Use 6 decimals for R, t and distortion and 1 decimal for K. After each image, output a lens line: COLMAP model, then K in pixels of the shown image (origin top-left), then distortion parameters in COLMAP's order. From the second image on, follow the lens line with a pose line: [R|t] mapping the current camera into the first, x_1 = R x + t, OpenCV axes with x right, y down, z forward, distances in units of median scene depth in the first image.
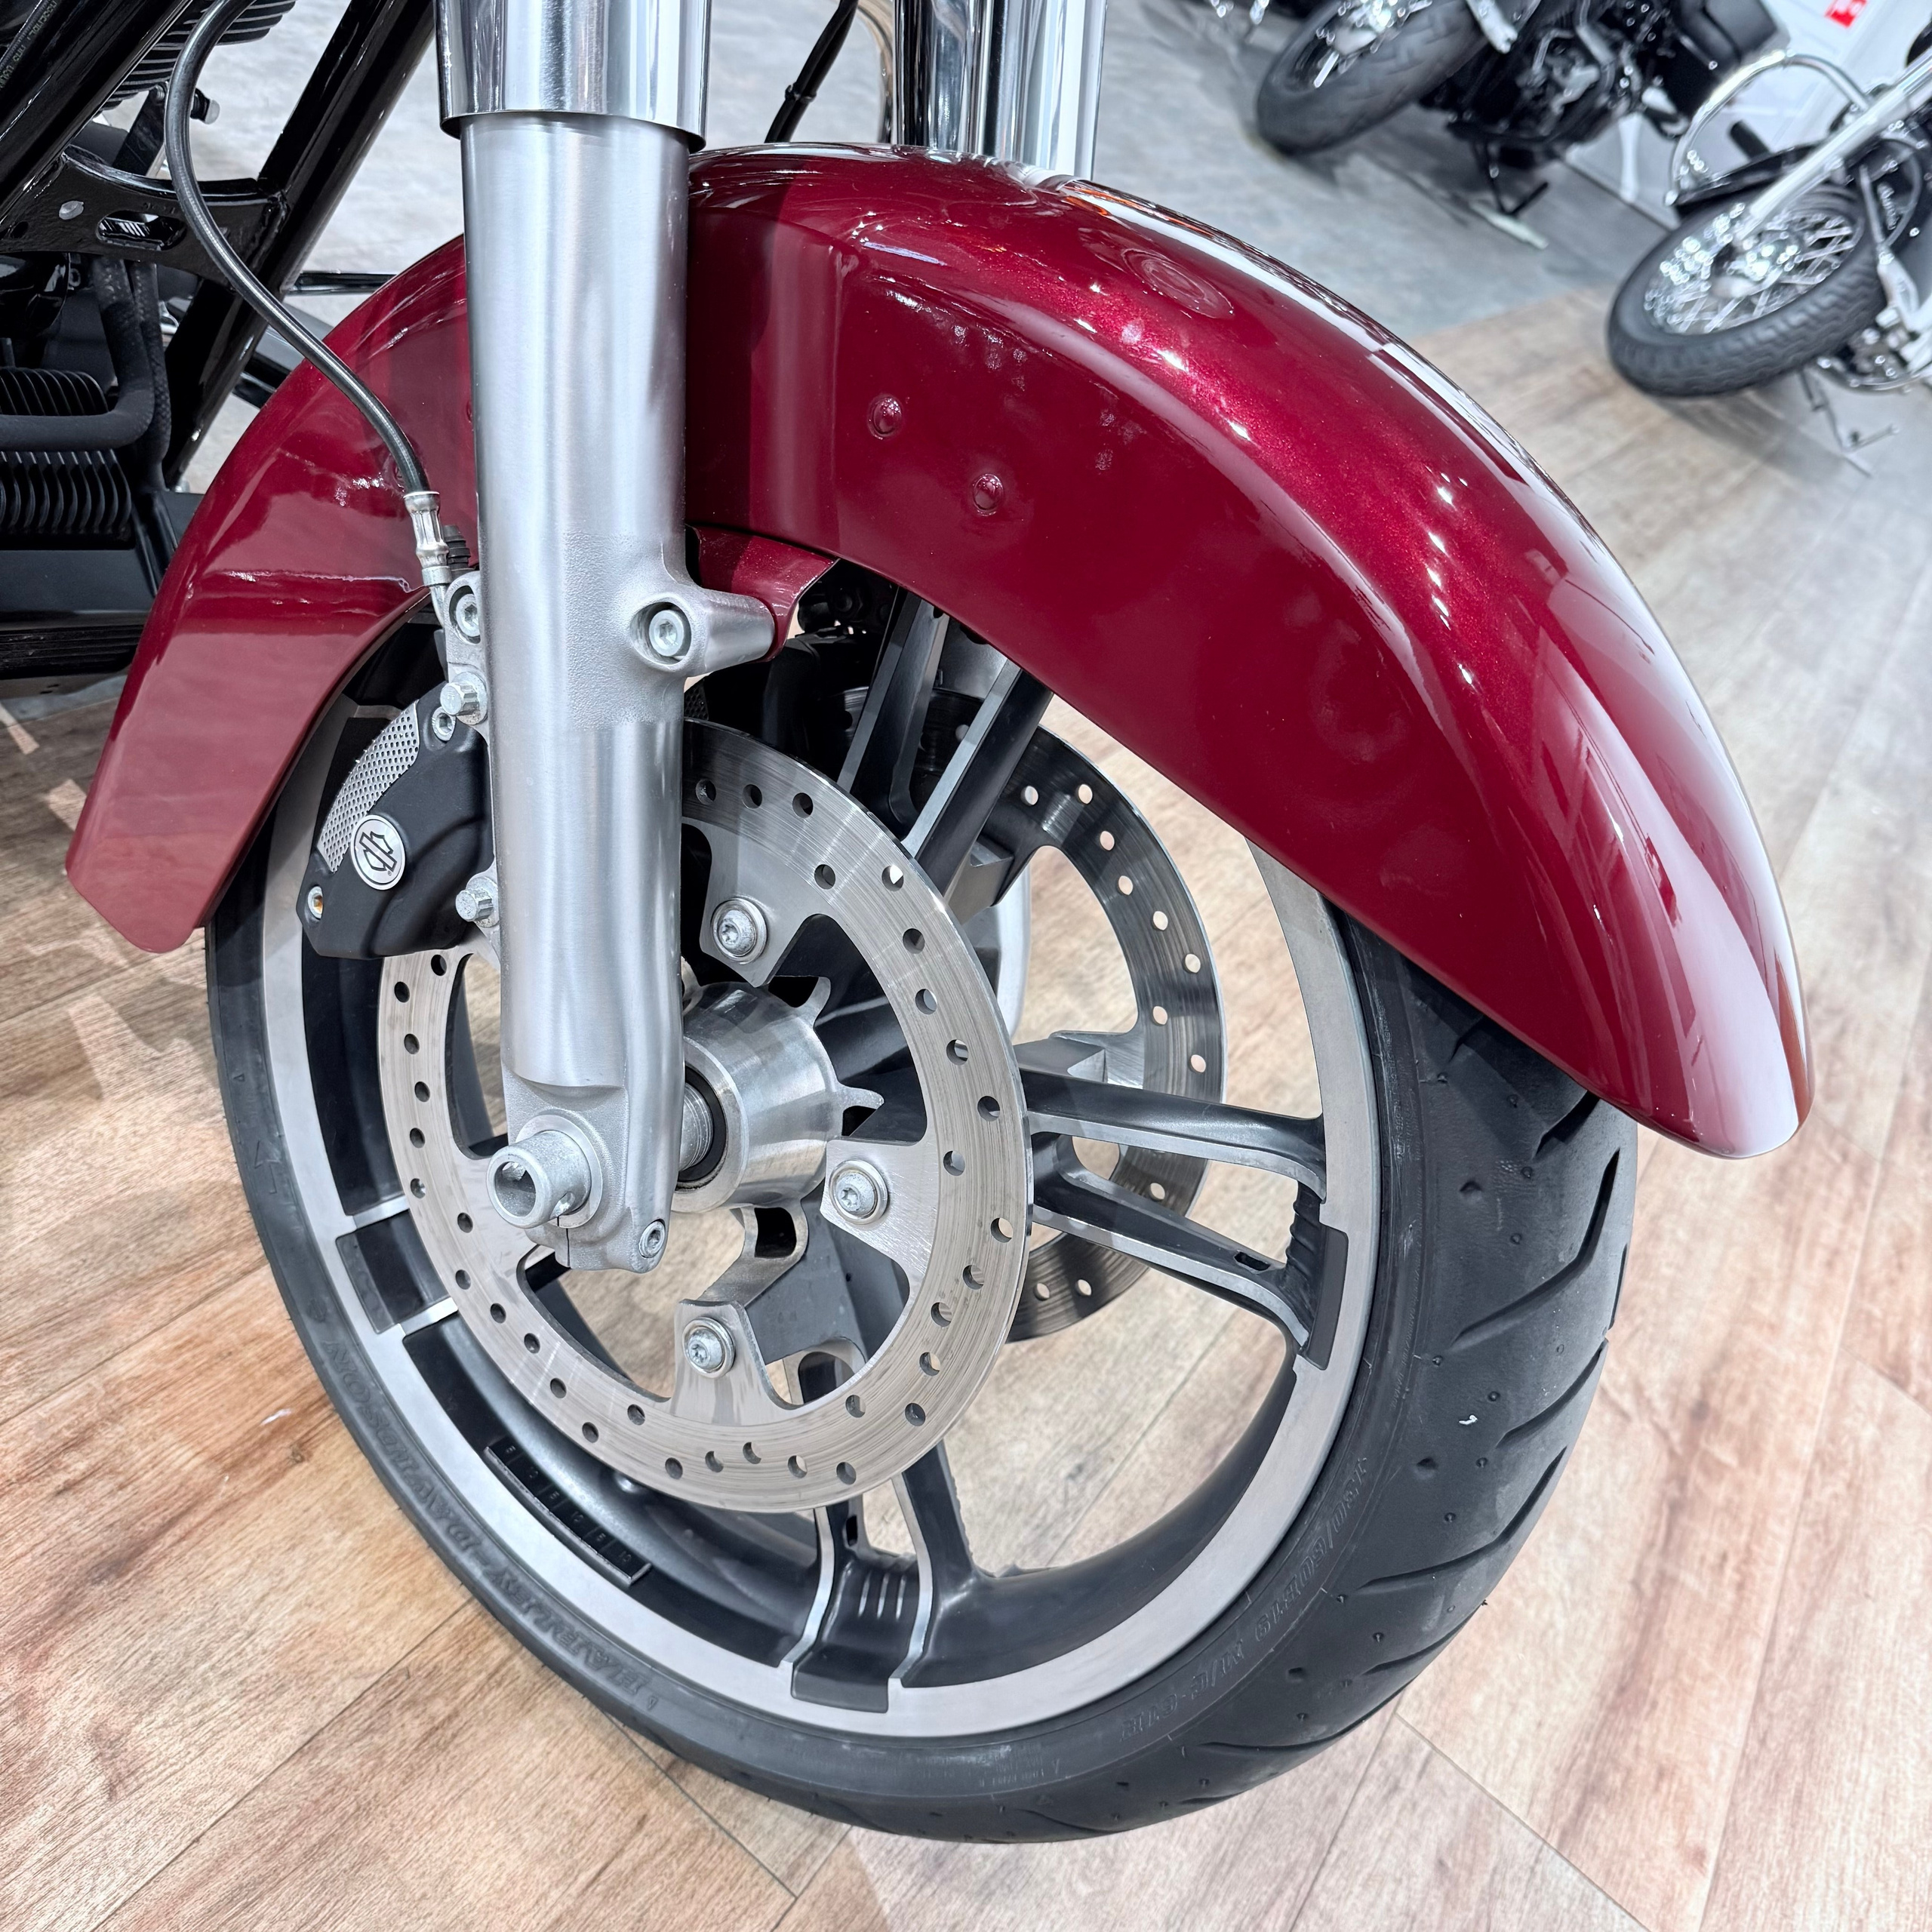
lens RADIAL K [[1830.6, 0, 979.2], [0, 1830.6, 967.3], [0, 0, 1]] dist [0.005302, 0.000000]
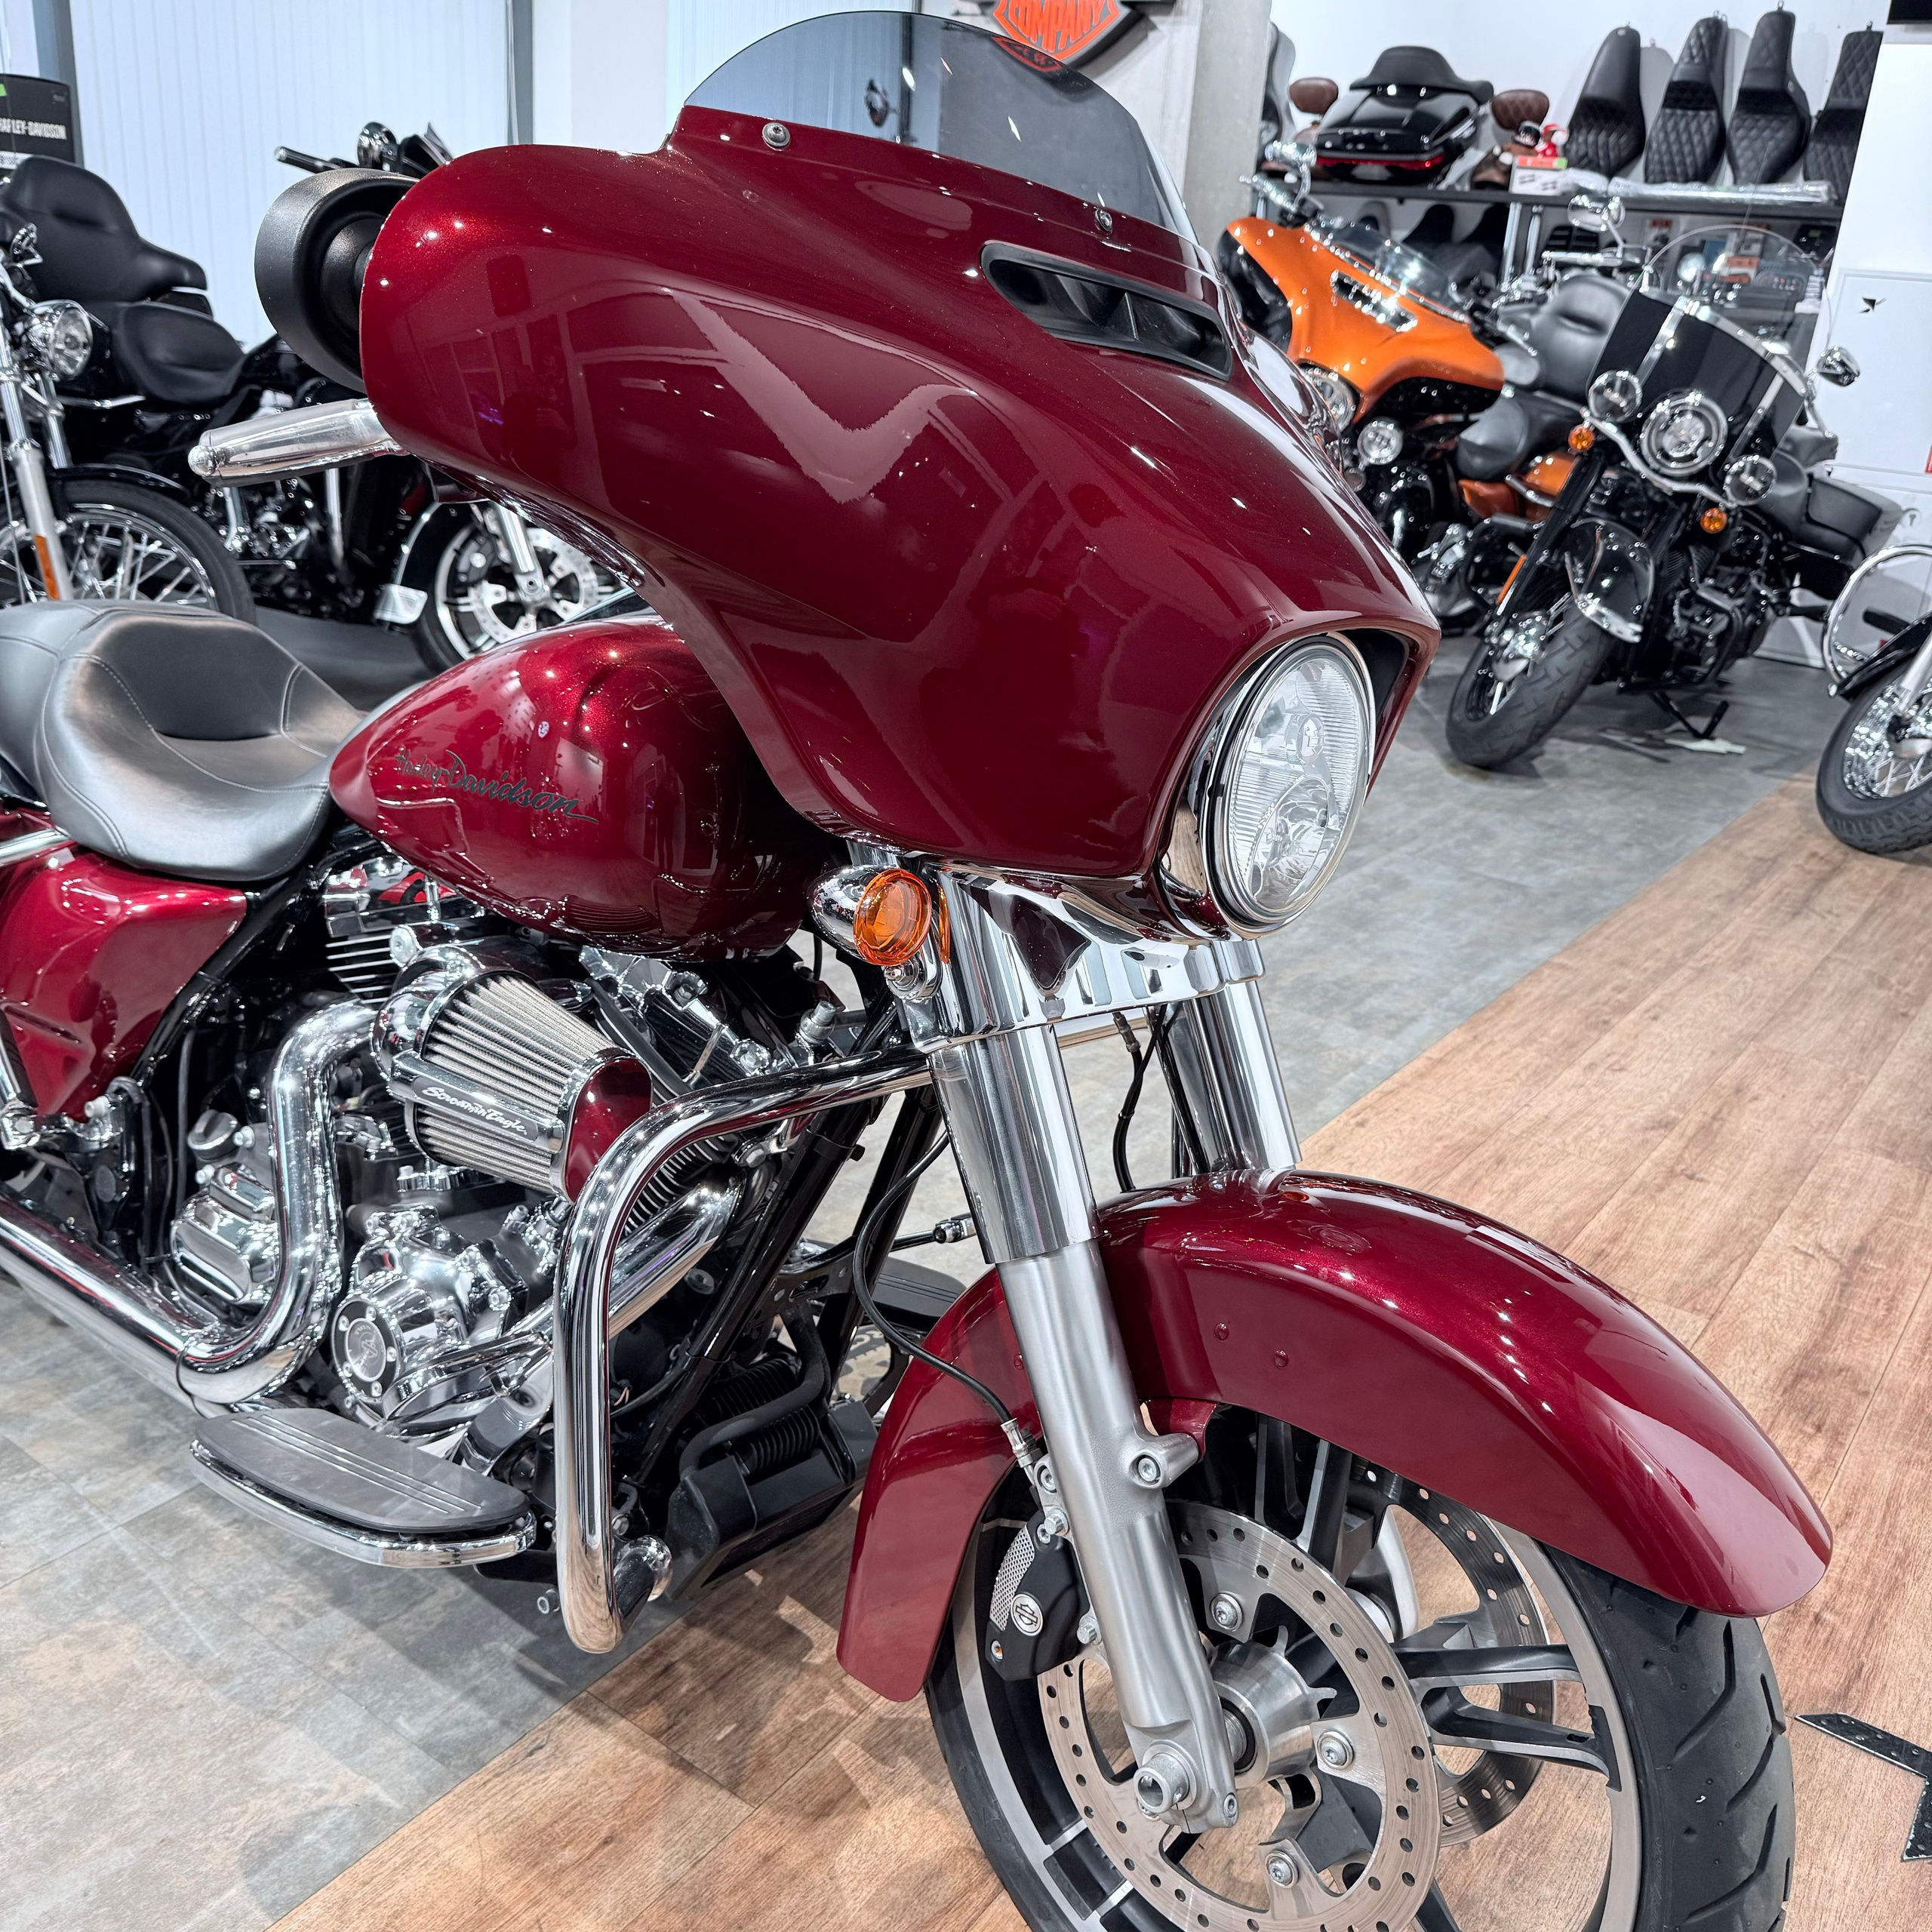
lens RADIAL K [[1830.6, 0, 971.7], [0, 1830.6, 969.9], [0, 0, 1]] dist [0.005302, 0.000000]
pose [[0.933431, -0.311401, -0.178148, 0.142712], [0.240524, 0.911635, -0.333271, -0.052965], [0.266187, 0.268236, 0.925848, -0.848677]]
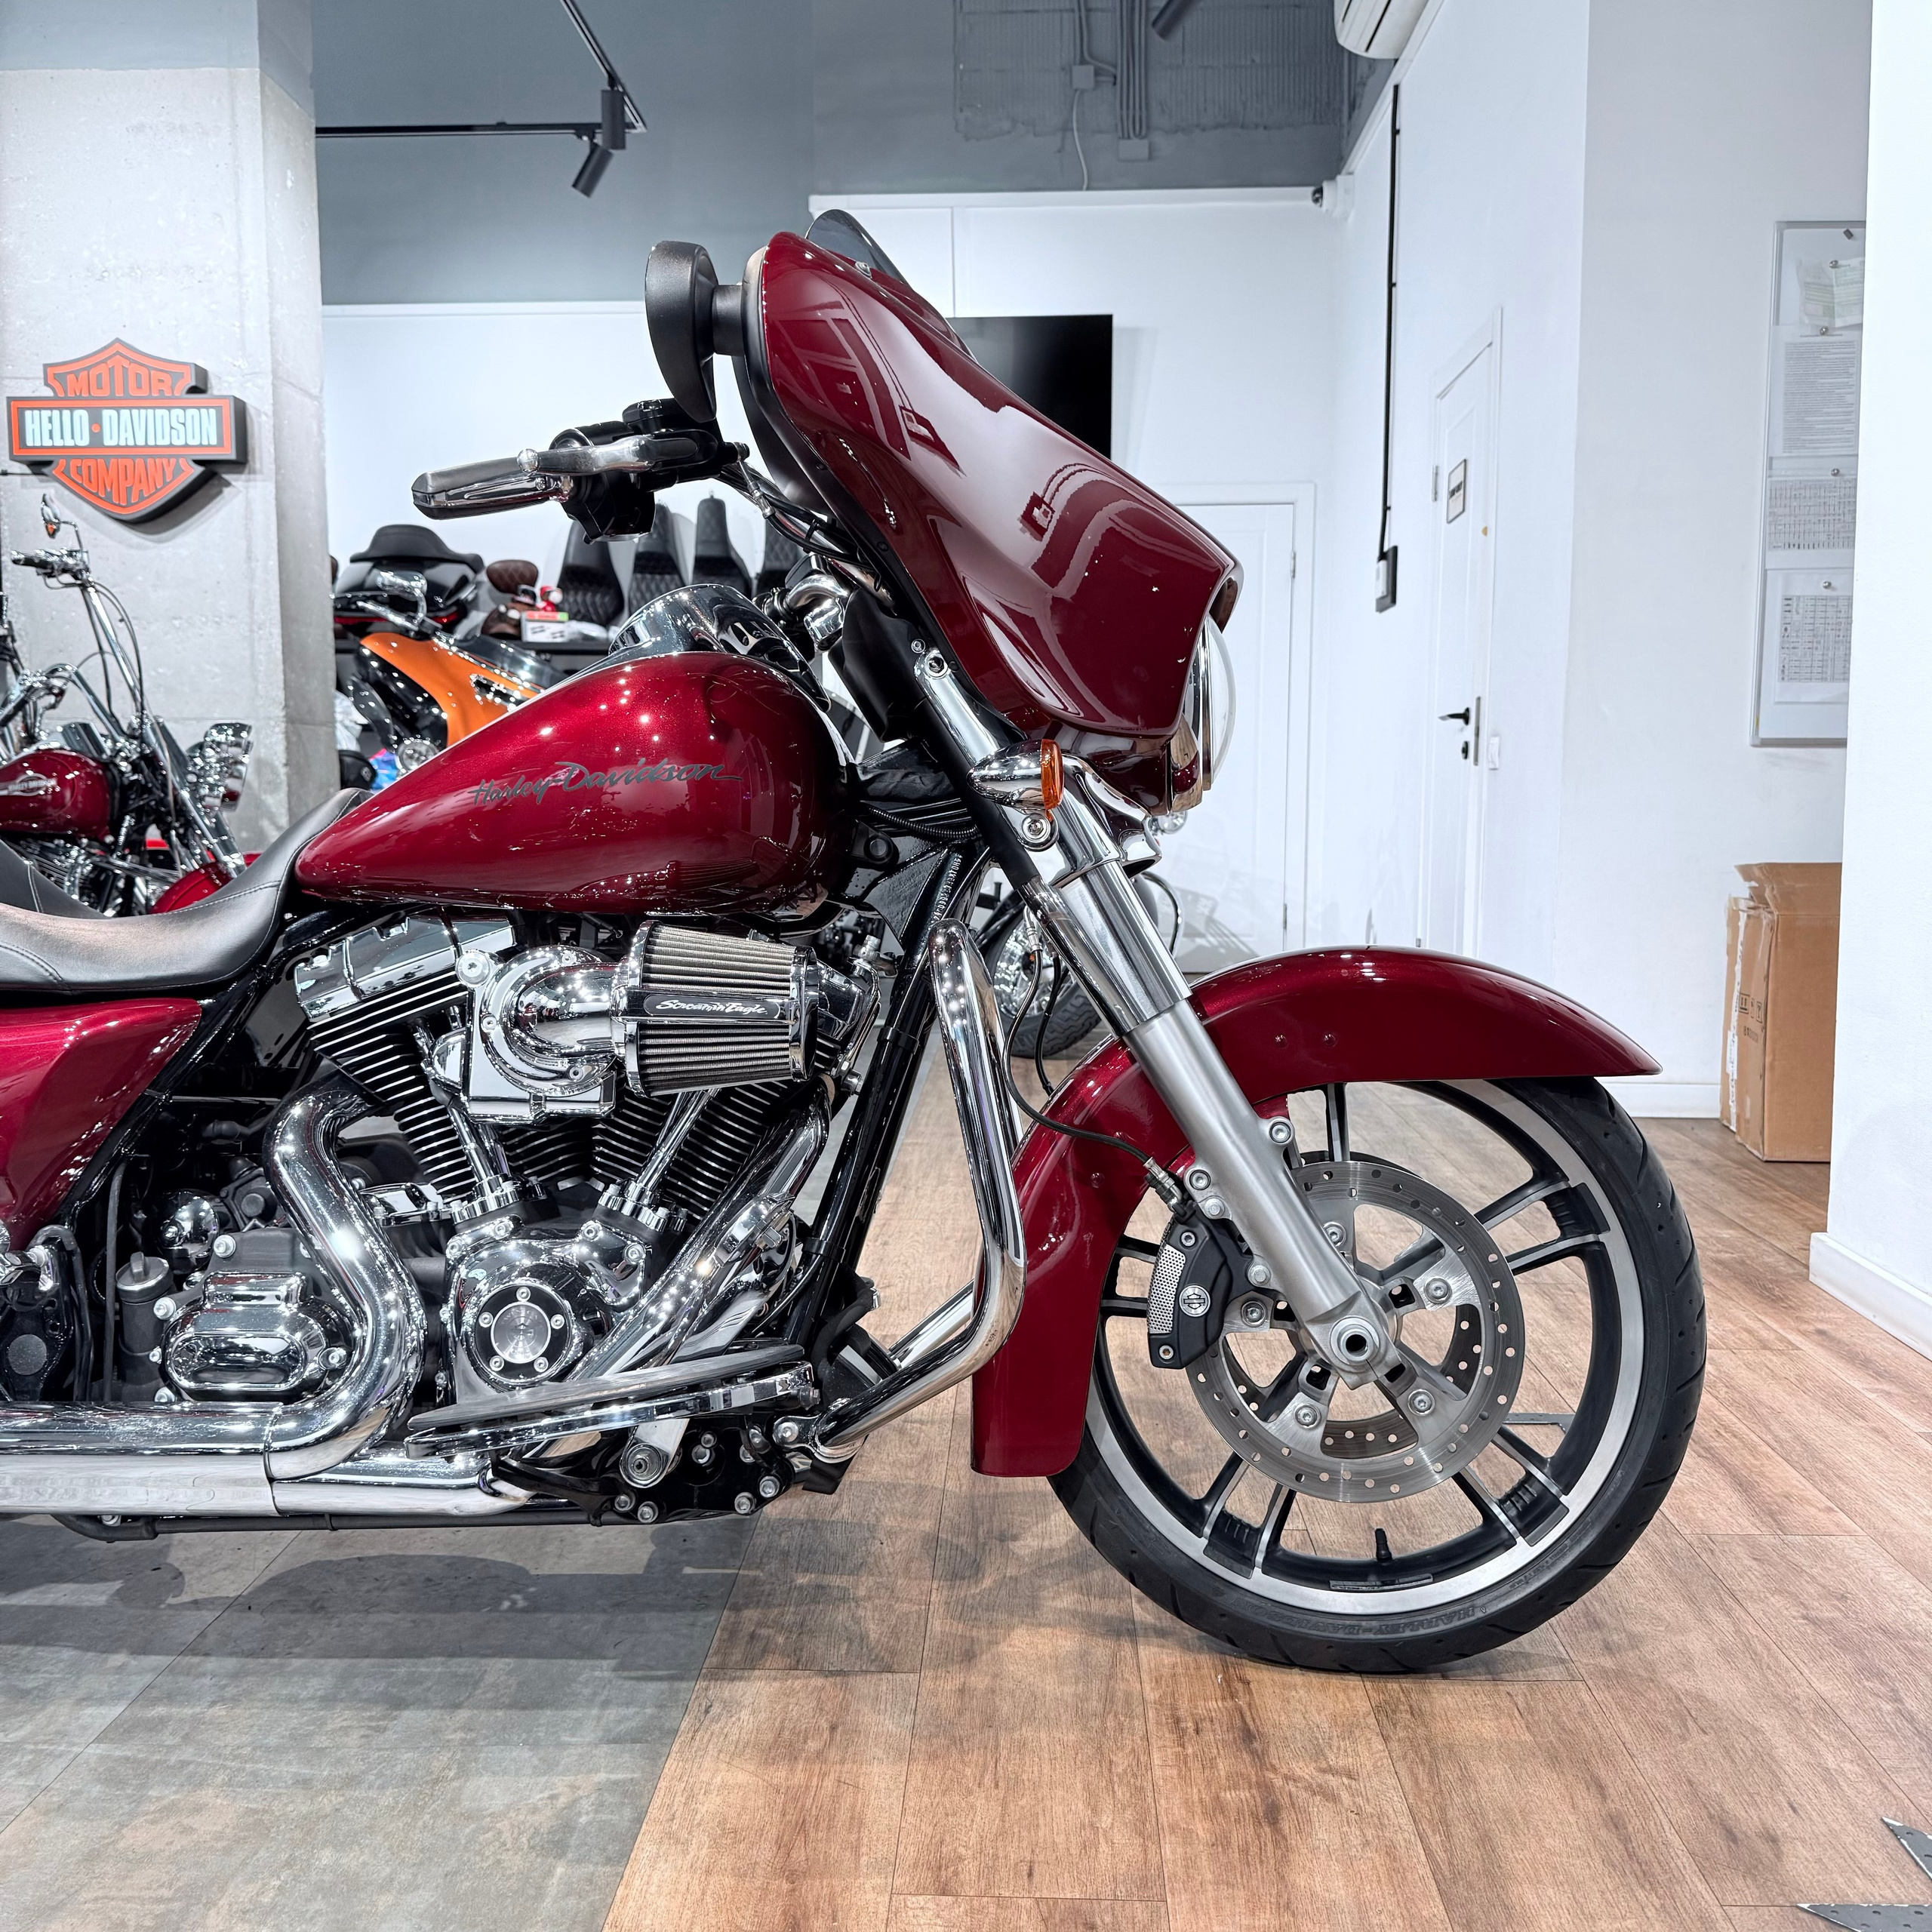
lens RADIAL K [[1830.6, 0, 993.6], [0, 1830.6, 959.7], [0, 0, 1]] dist [0.005302, 0.000000]
pose [[0.774715, -0.459034, 0.434861, -1.333458], [0.605898, 0.735615, -0.302917, 0.169937], [-0.180841, 0.498156, 0.848020, -1.198823]]
